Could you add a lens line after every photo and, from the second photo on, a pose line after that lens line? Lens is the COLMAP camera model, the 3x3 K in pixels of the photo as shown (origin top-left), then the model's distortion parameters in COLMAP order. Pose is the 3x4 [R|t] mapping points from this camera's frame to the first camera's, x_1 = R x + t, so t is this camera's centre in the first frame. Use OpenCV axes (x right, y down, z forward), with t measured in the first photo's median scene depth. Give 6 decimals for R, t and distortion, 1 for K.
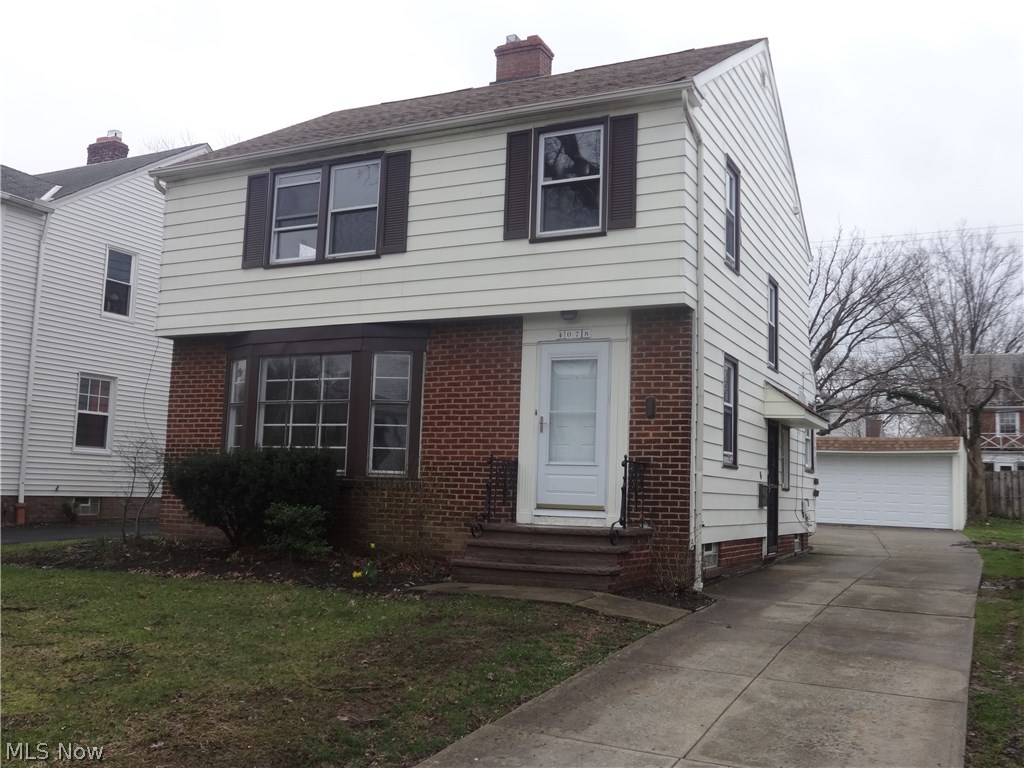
lens RADIAL K [[966.2, 0, 508.5], [0, 966.2, 386.4], [0, 0, 1]] dist [-0.026864, 0.000000]
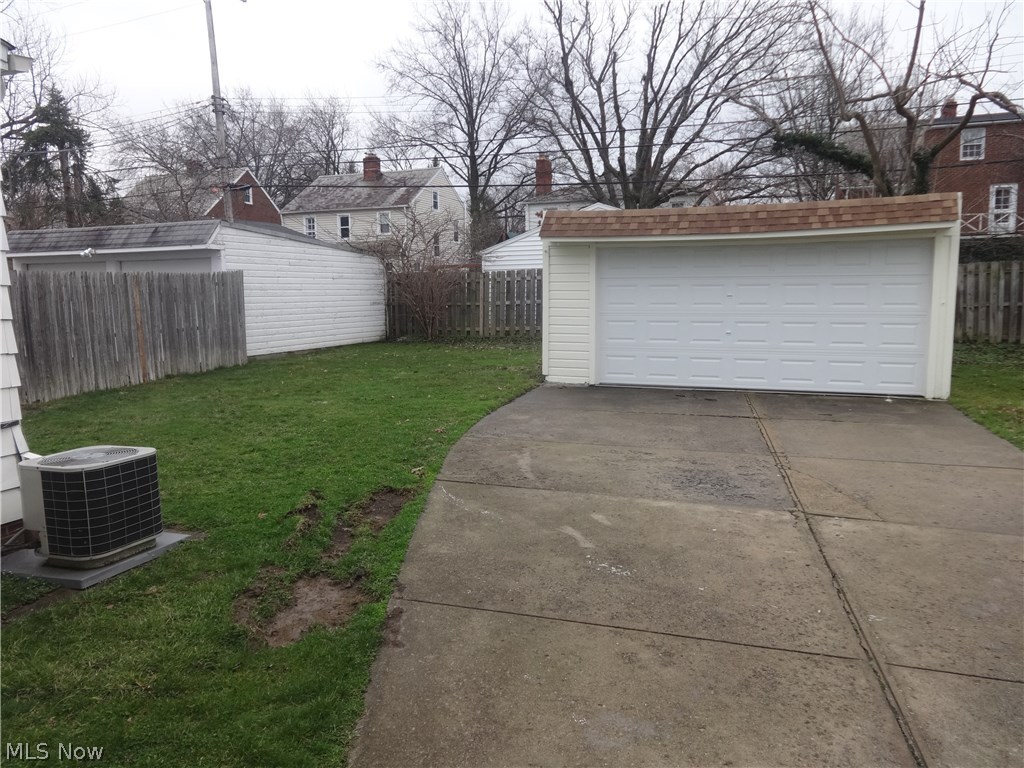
lens RADIAL K [[766.1, 0, 510.7], [0, 766.1, 391.6], [0, 0, 1]] dist [-0.004660, 0.001722]
pose [[0.994399, -0.058092, 0.088297, 0.129713], [0.035901, 0.971388, 0.234771, 0.029225], [-0.099409, -0.230286, 0.968032, 0.372300]]
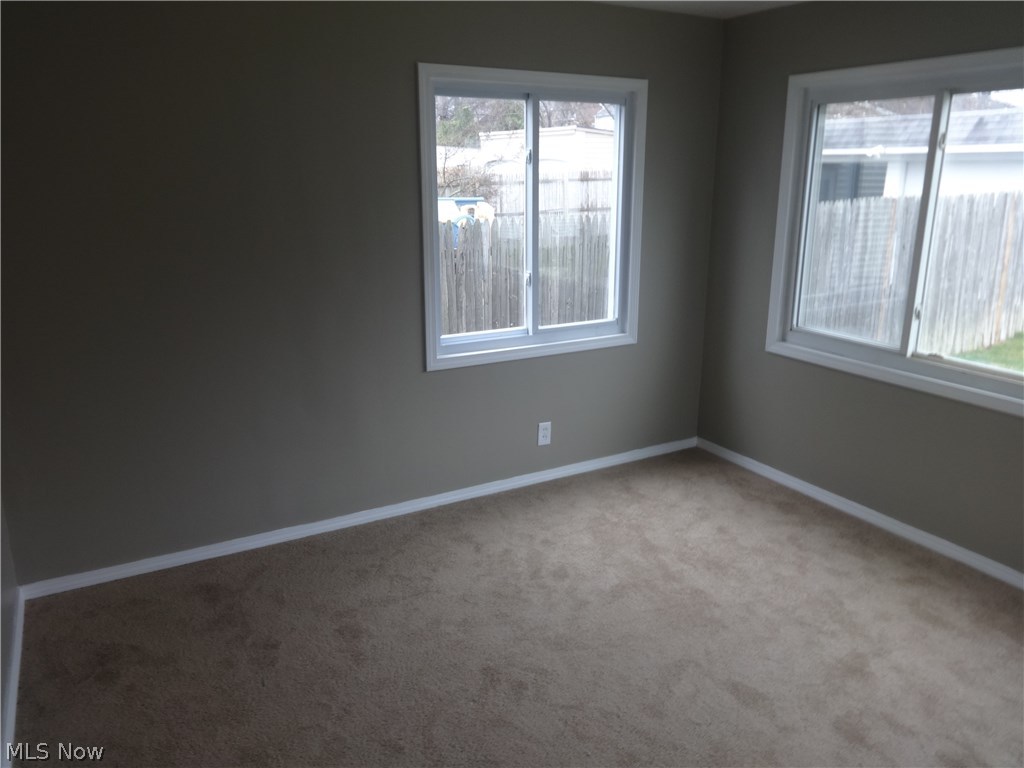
lens RADIAL K [[766.1, 0, 514.0], [0, 766.1, 379.8], [0, 0, 1]] dist [-0.004660, 0.001722]
pose [[0.834162, 0.112956, -0.539828, 0.033520], [0.087928, 0.939045, 0.332360, 0.017564], [0.544465, -0.324708, 0.773384, 0.421548]]
